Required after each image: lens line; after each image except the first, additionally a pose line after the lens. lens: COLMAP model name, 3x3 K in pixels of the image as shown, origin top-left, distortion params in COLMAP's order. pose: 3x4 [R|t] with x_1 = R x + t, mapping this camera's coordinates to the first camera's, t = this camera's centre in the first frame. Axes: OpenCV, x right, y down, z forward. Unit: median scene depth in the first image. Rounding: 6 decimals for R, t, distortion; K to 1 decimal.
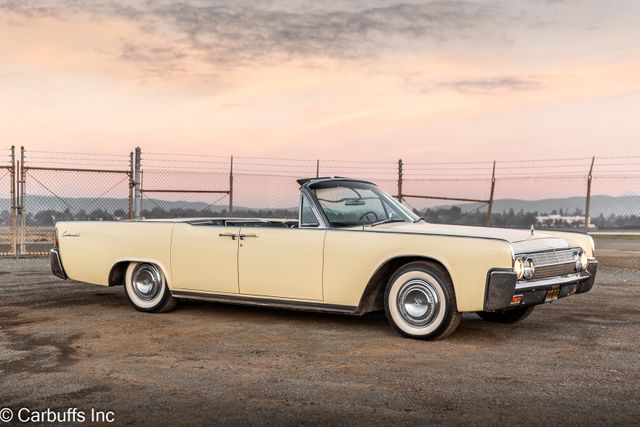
lens RADIAL K [[1106.6, 0, 320.0], [0, 1106.6, 213.5], [0, 0, 1]] dist [-0.030356, -0.003630]
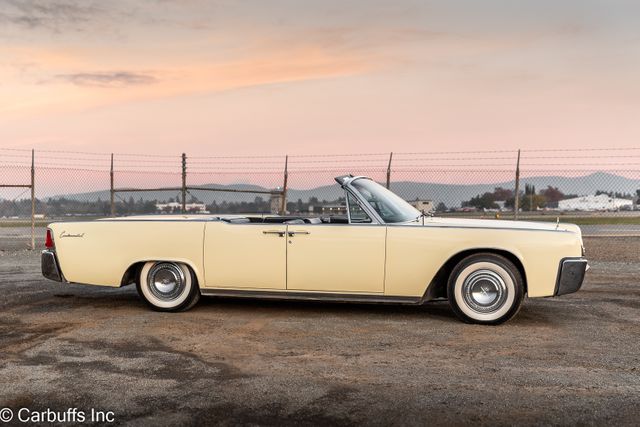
lens RADIAL K [[1054.0, 0, 320.0], [0, 1054.0, 213.5], [0, 0, 1]] dist [0.016187, 0.053870]
pose [[0.935405, -0.014767, 0.353270, -0.193182], [0.010708, 0.999852, 0.013441, -0.005279], [-0.353416, -0.008790, 0.935425, 0.036987]]
